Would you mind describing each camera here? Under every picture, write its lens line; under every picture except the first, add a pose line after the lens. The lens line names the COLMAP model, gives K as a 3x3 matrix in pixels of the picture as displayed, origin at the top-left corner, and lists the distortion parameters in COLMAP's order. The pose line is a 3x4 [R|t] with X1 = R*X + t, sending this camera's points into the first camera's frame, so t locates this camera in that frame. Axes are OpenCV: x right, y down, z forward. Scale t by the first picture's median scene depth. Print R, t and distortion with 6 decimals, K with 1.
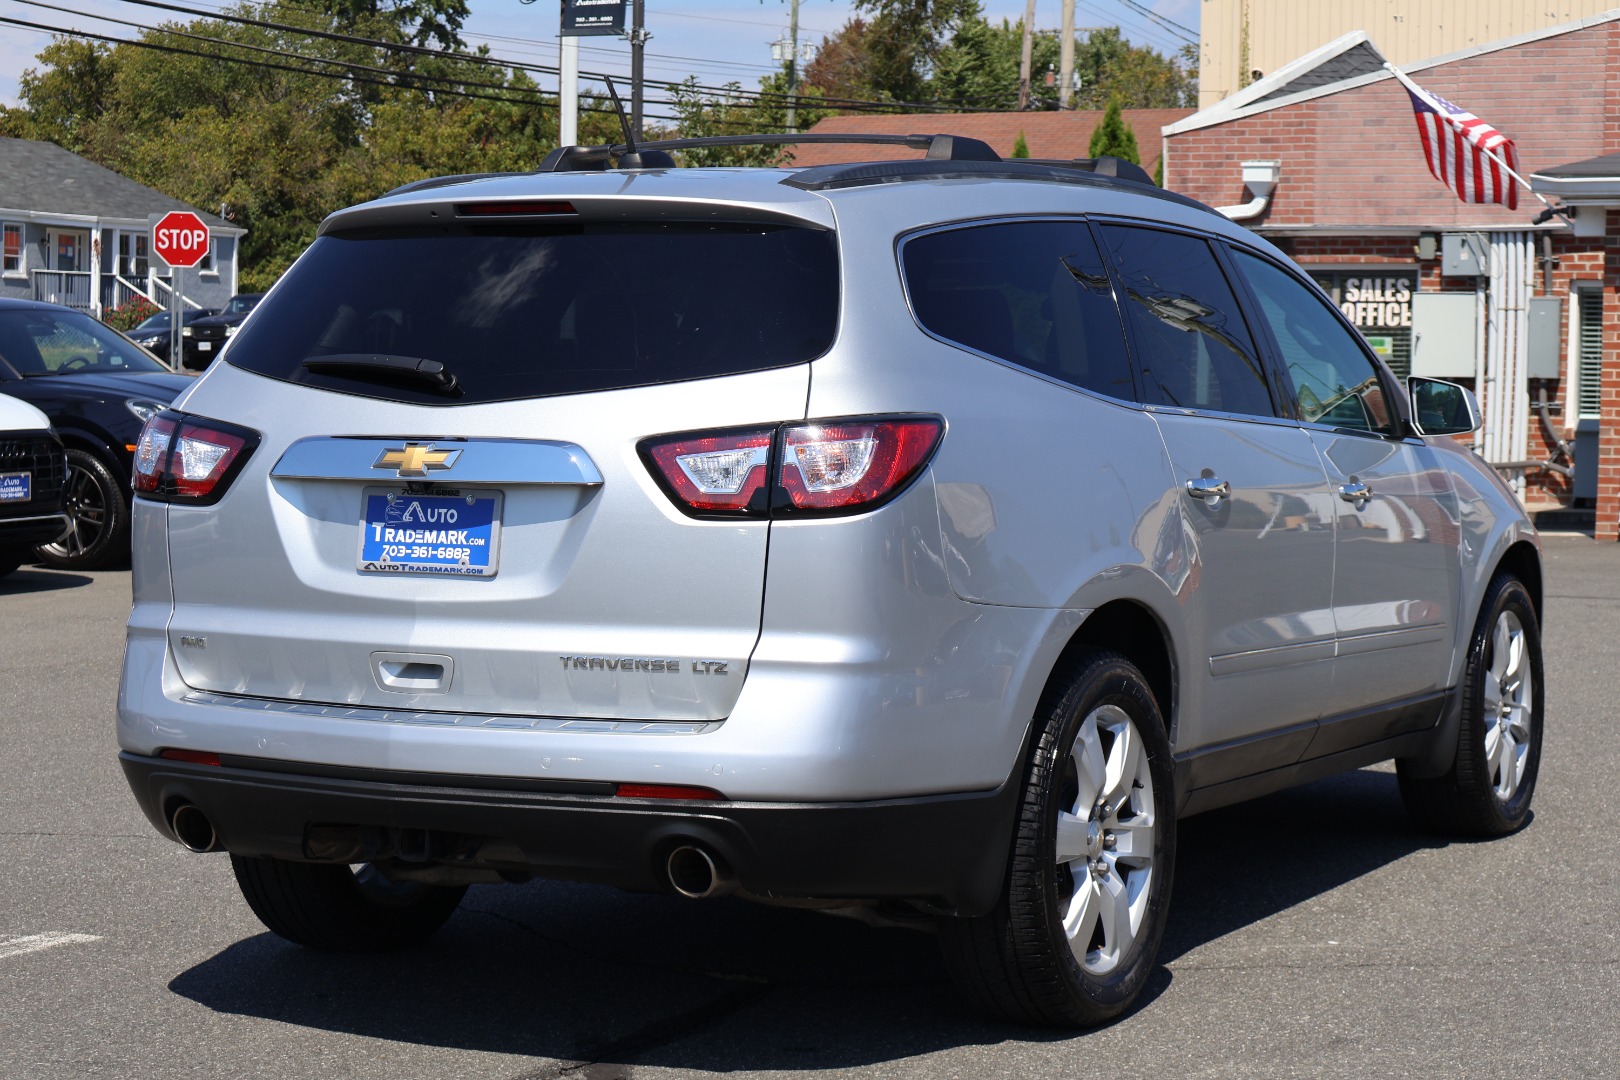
lens RADIAL K [[3264.1, 0, 804.2], [0, 3264.1, 546.6], [0, 0, 1]] dist [-0.005968, 0.000000]
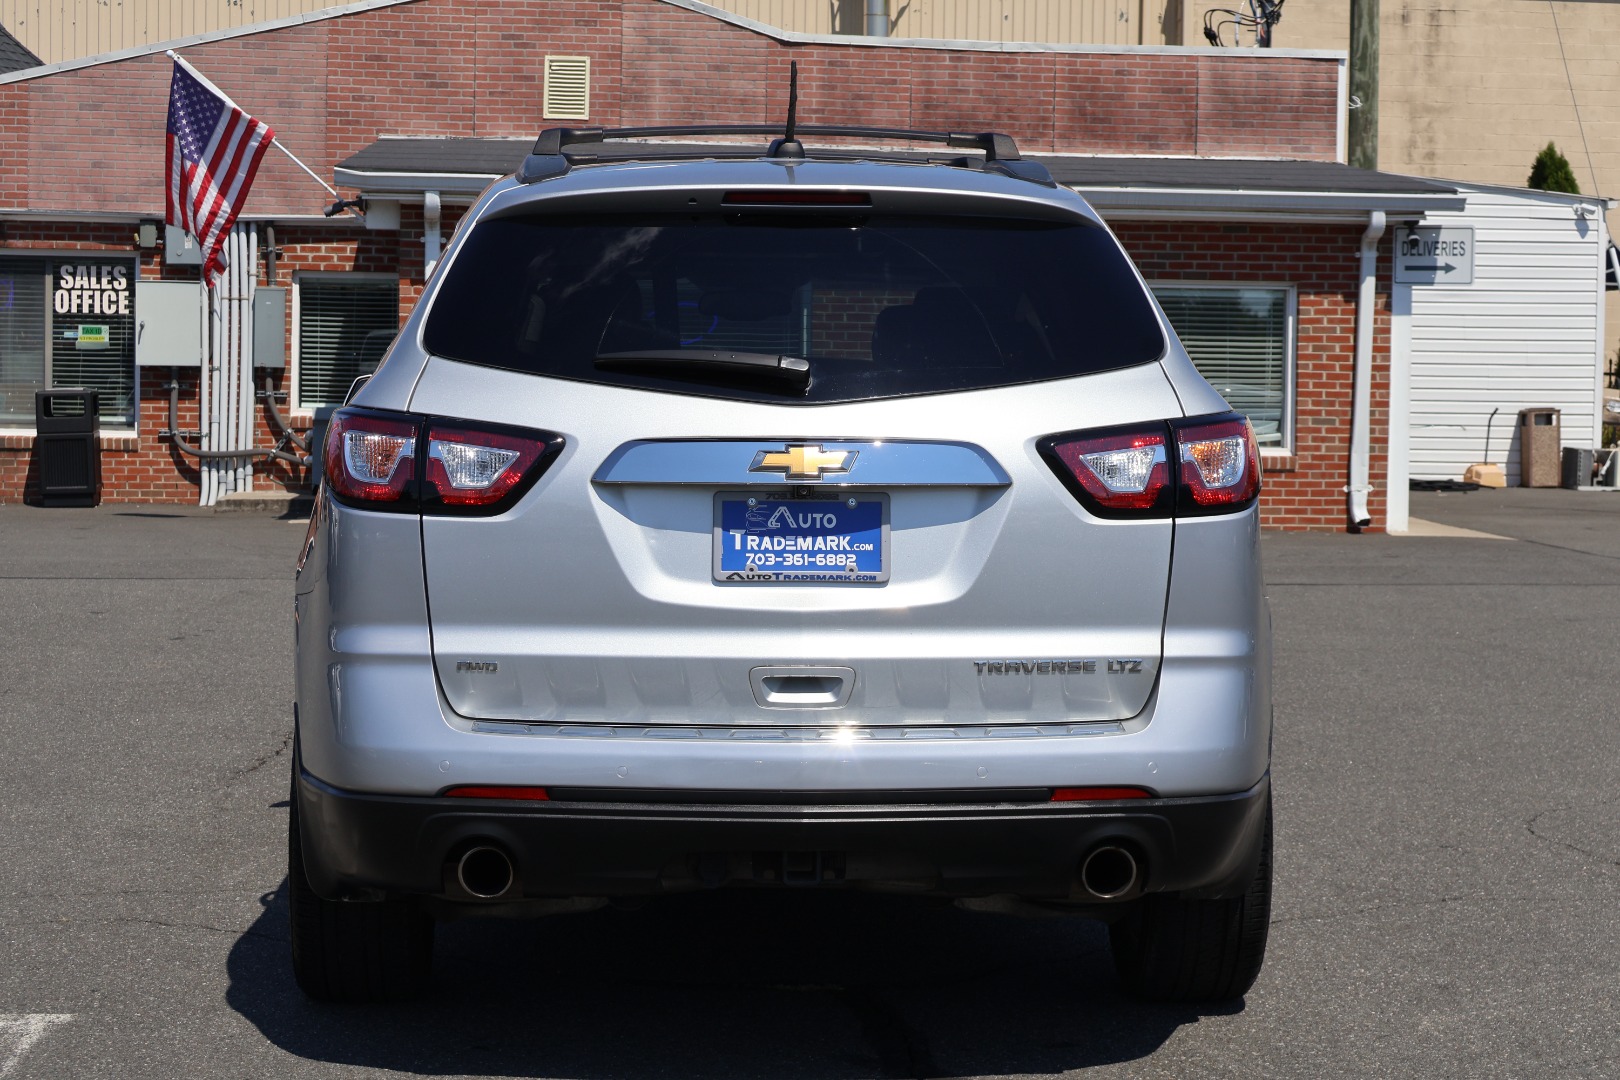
lens RADIAL K [[3264.1, 0, 807.7], [0, 3264.1, 538.5], [0, 0, 1]] dist [-0.005968, 0.000000]
pose [[0.858330, -0.024752, 0.512501, -0.594054], [0.023833, 0.999681, 0.008367, -0.012185], [-0.512544, 0.005033, 0.858646, 0.182601]]
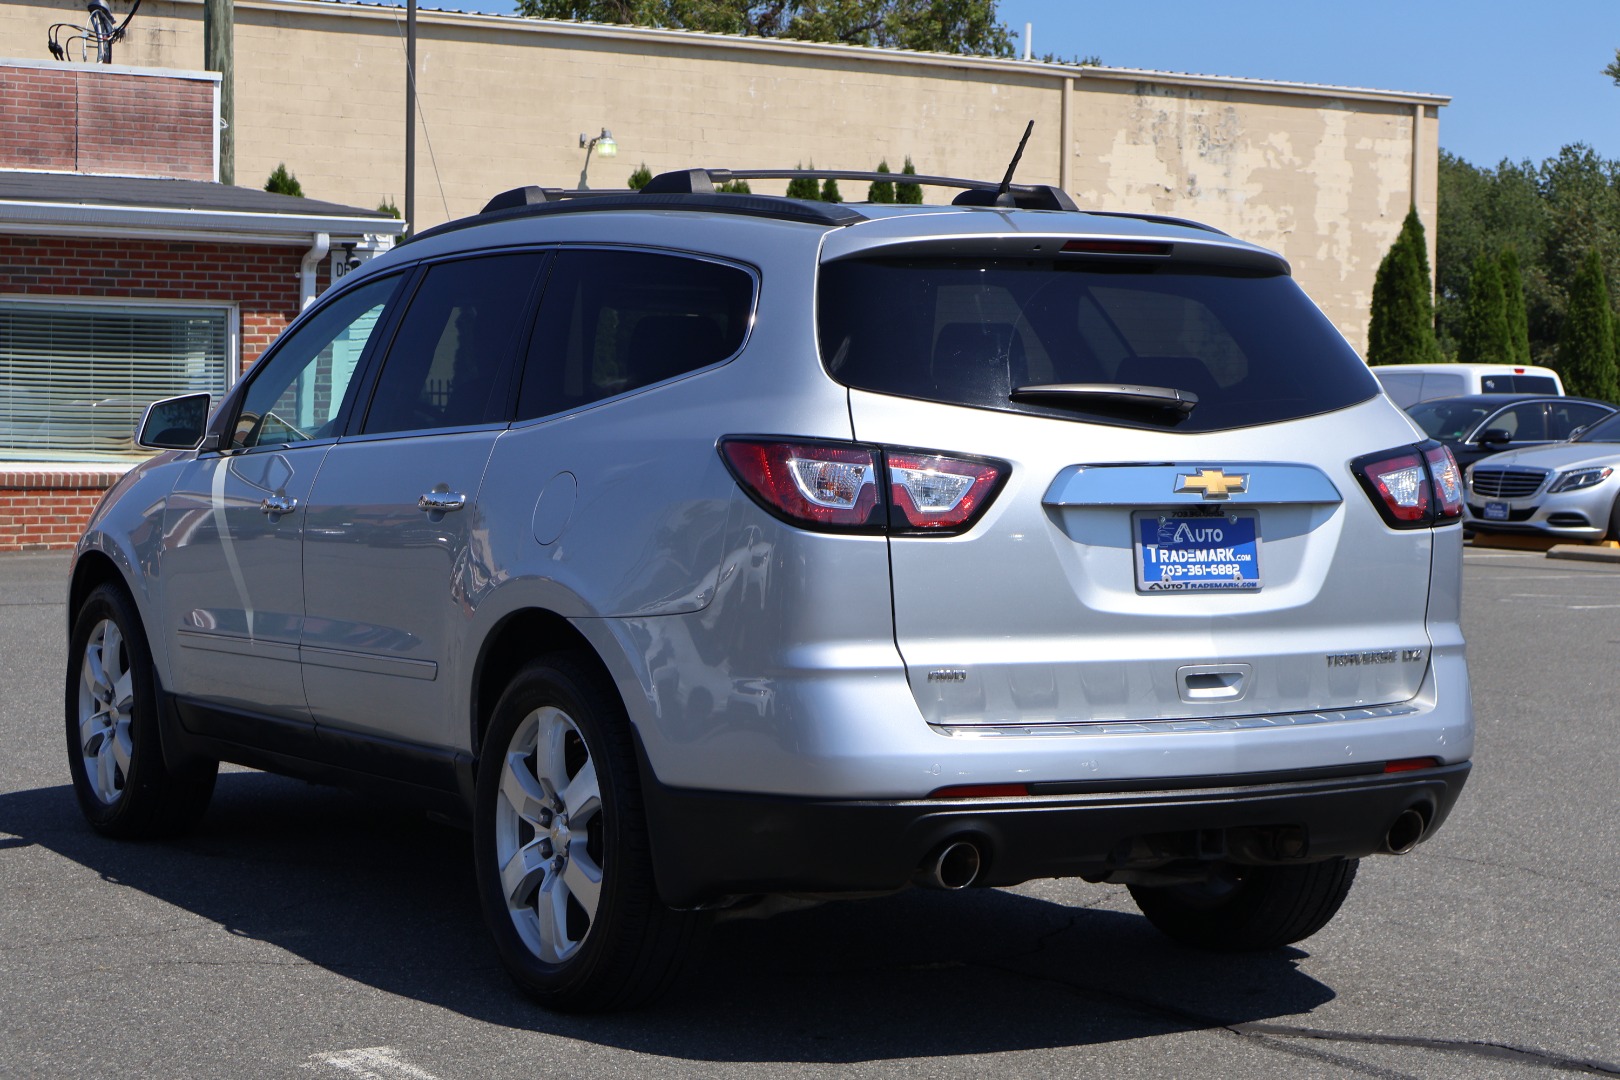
lens RADIAL K [[3264.1, 0, 807.6], [0, 3264.1, 535.2], [0, 0, 1]] dist [-0.005968, 0.000000]
pose [[0.533472, -0.036384, 0.845035, -1.076041], [0.038766, 0.999076, 0.018543, -0.034122], [-0.844929, 0.022866, 0.534390, 0.531745]]
